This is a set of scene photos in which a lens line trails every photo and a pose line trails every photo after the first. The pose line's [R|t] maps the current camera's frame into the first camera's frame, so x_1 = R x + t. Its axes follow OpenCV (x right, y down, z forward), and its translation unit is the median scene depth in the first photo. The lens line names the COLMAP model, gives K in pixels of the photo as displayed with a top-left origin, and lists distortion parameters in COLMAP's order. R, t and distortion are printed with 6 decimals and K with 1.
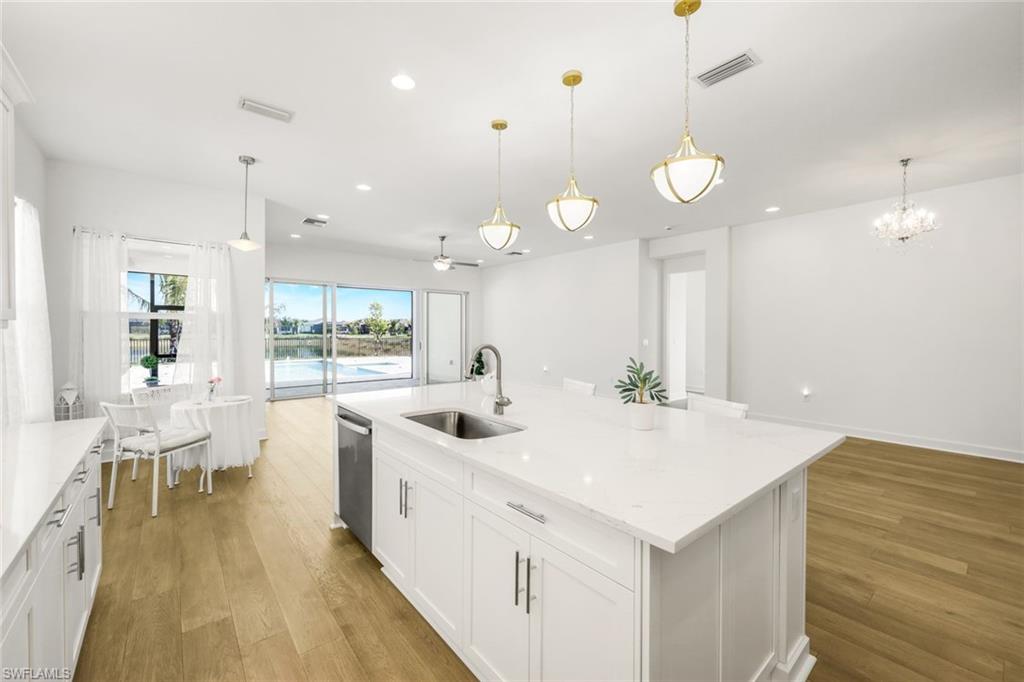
lens RADIAL K [[410.0, 0, 512.0], [0, 410.0, 341.0], [0, 0, 1]] dist [0.013432, -0.000008]
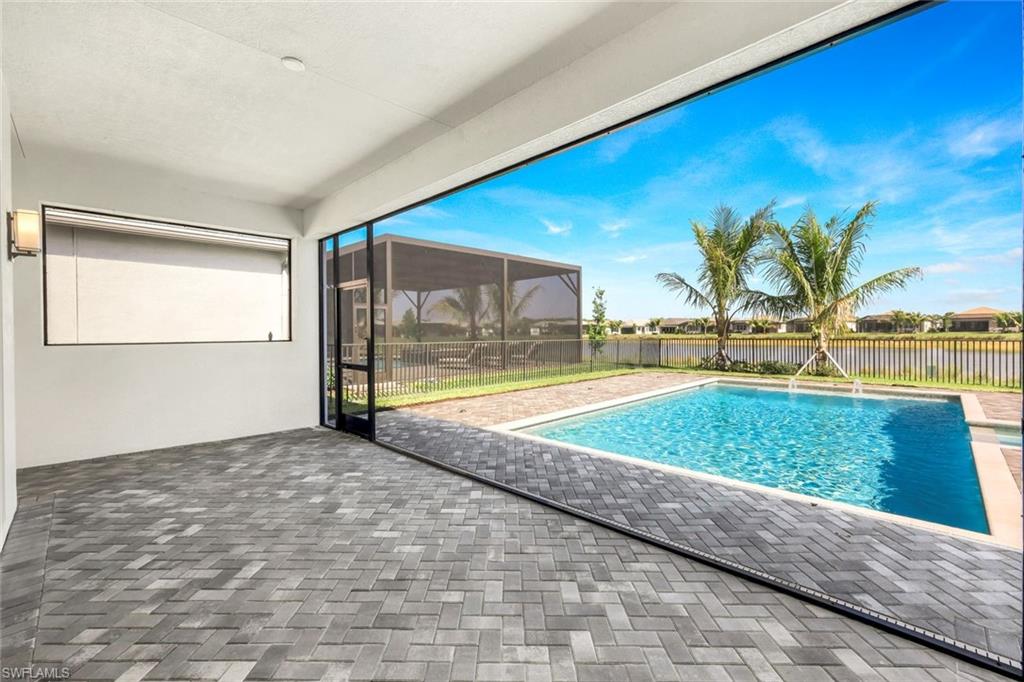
lens RADIAL K [[420.1, 0, 505.1], [0, 420.1, 328.2], [0, 0, 1]] dist [0.006922, -0.000223]
pose [[0.071313, -0.015670, -0.997331, -0.118605], [-0.012322, 0.999786, -0.016589, -0.006695], [0.997378, 0.013472, 0.071105, 0.588726]]
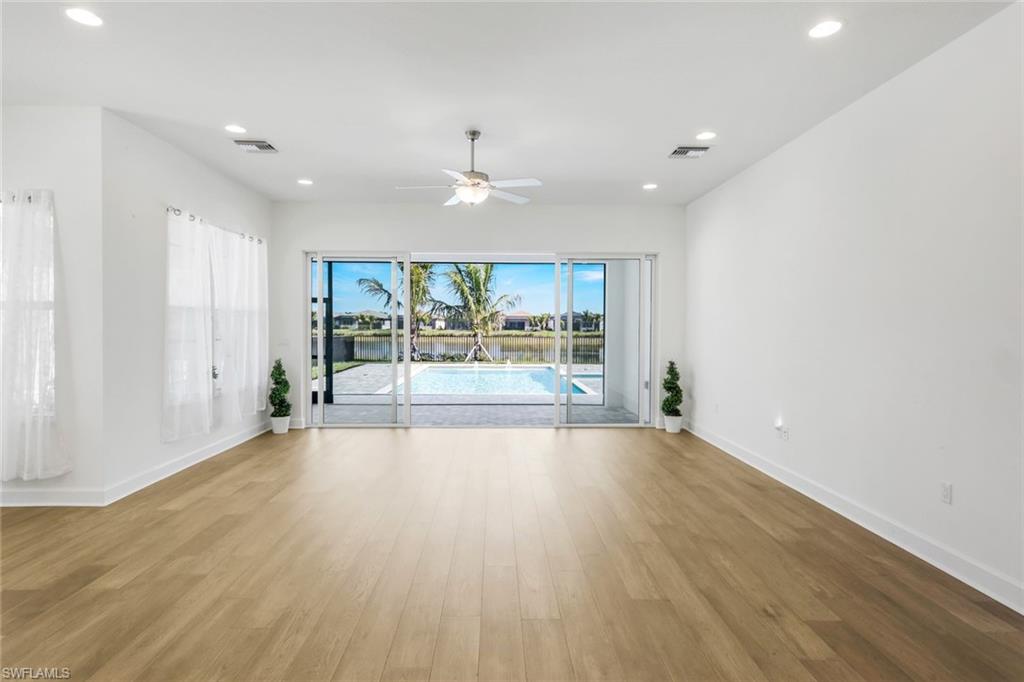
lens RADIAL K [[532.3, 0, 512.0], [0, 532.3, 341.0], [0, 0, 1]] dist [0.003442, -0.000179]
pose [[0.787409, 0.017604, -0.616179, 0.091082], [-0.017155, 0.999831, 0.006643, -0.005376], [0.616192, 0.005340, 0.787578, 0.193849]]
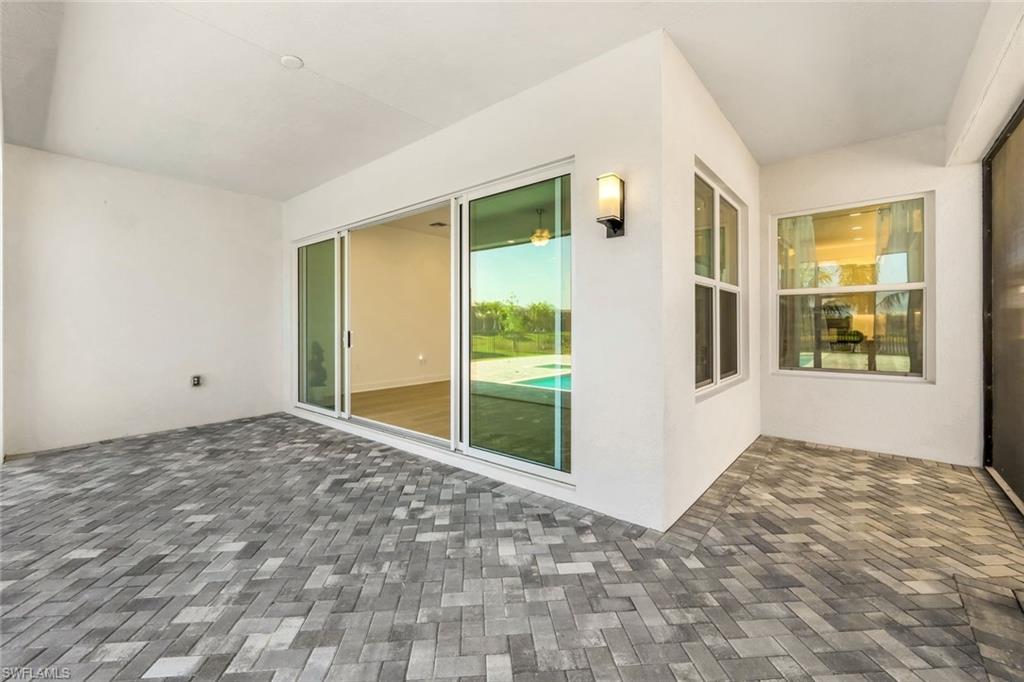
lens RADIAL K [[420.1, 0, 505.1], [0, 420.1, 328.2], [0, 0, 1]] dist [0.006922, -0.000223]
pose [[-0.146831, -0.008068, 0.989129, -0.407509], [0.022008, 0.999693, 0.011421, -0.003411], [-0.988917, 0.023446, -0.146608, 0.481793]]
